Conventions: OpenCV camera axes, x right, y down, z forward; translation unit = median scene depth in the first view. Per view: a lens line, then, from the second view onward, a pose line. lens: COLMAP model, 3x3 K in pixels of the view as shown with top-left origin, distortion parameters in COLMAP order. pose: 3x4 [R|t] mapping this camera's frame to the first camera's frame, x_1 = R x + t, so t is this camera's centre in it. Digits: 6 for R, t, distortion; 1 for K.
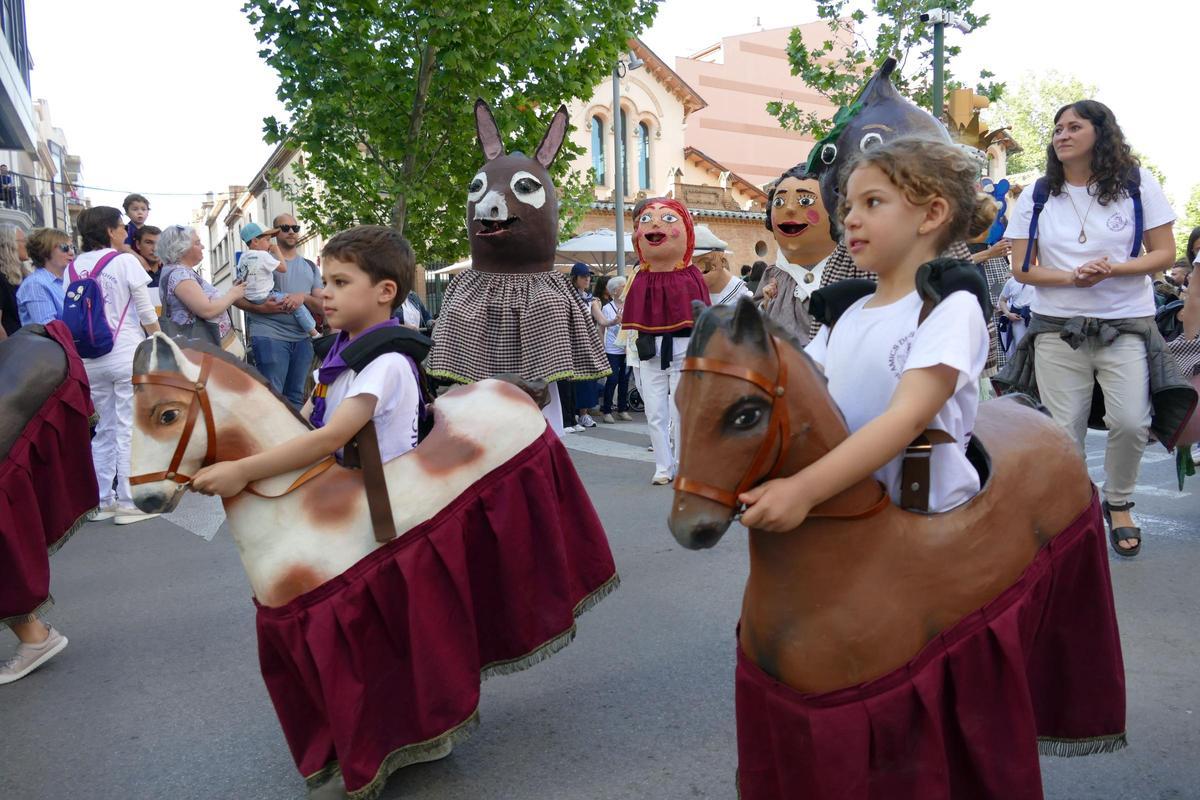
lens RADIAL K [[816.3, 0, 632.3], [0, 816.3, 402.6], [0, 0, 1]] dist [-0.010201, -0.001264]
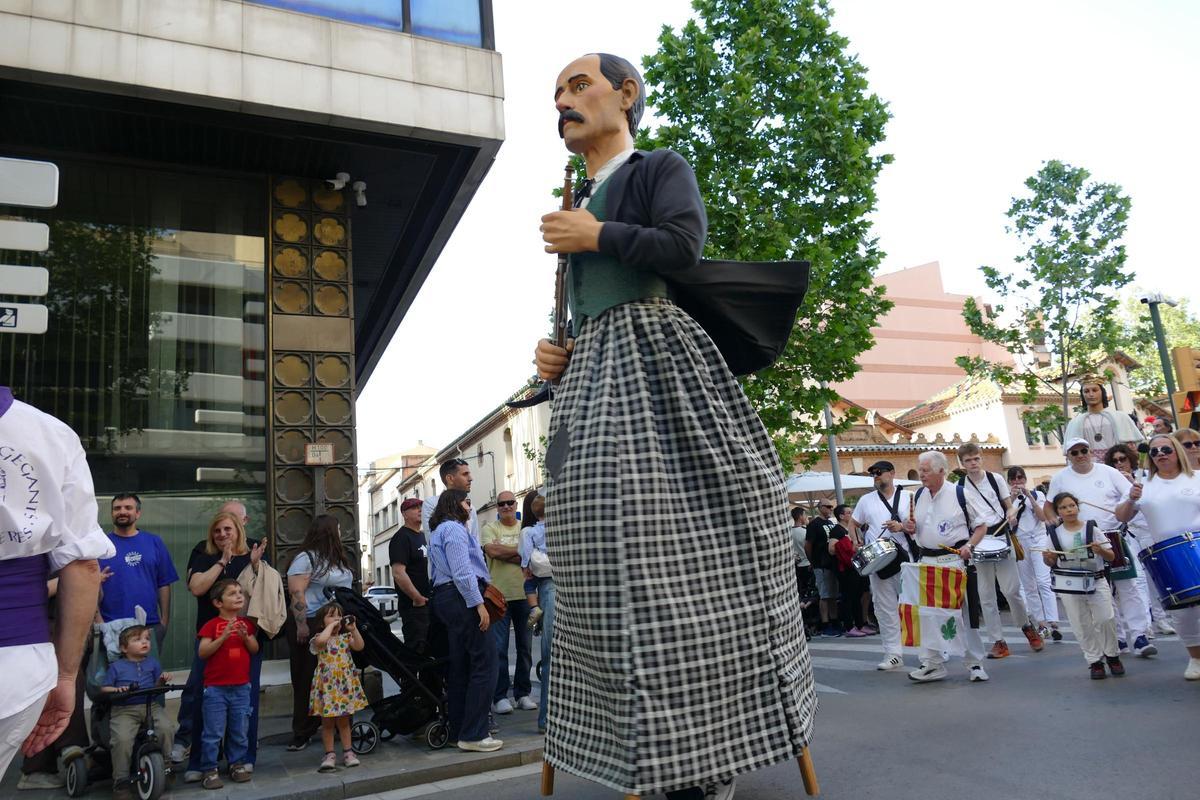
lens RADIAL K [[841.2, 0, 600.0], [0, 841.2, 400.0], [0, 0, 1]] dist [-0.011472, 0.000007]
pose [[0.991962, -0.082104, -0.096287, -0.233362], [0.051062, 0.955940, -0.289088, 0.019438], [0.115780, 0.281848, 0.952448, -0.208416]]
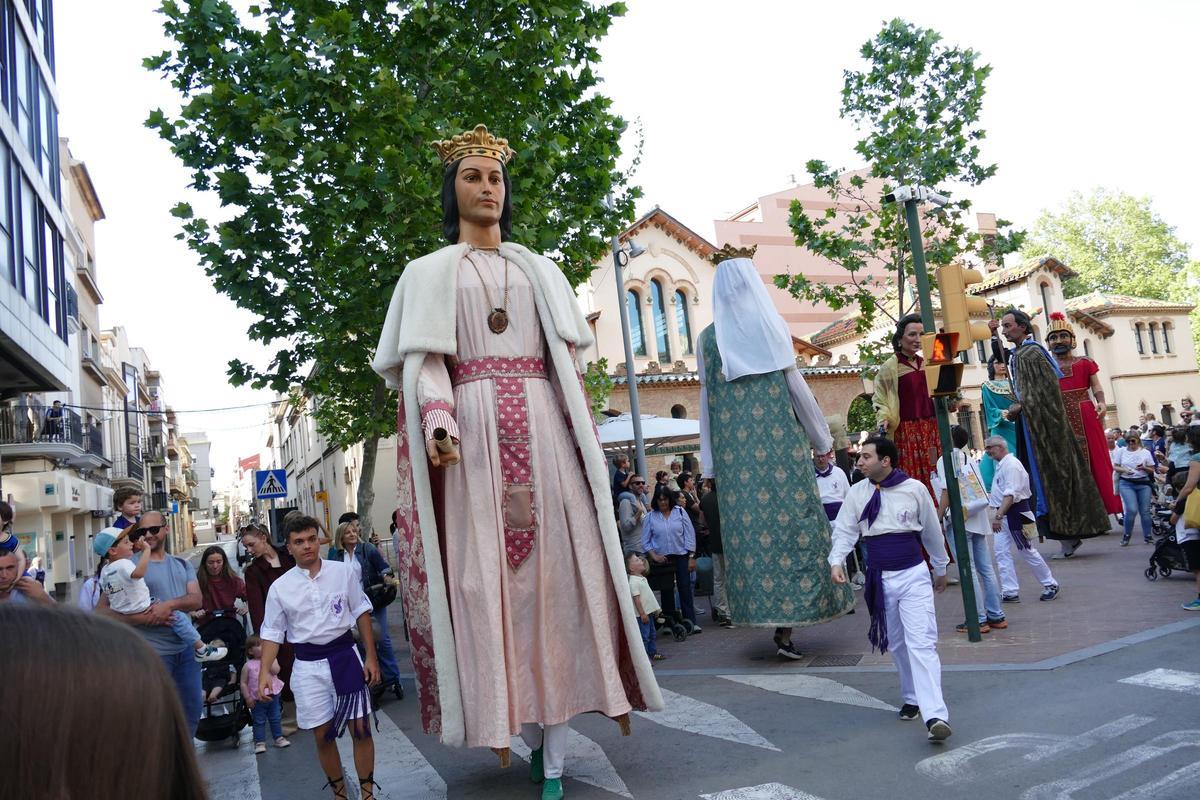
lens RADIAL K [[813.3, 0, 646.8], [0, 813.3, 378.5], [0, 0, 1]] dist [-0.008508, -0.002716]
pose [[0.992138, -0.095071, -0.081391, 0.082511], [0.076646, 0.975678, -0.205373, -0.065062], [0.098936, 0.197520, 0.975294, 0.076813]]
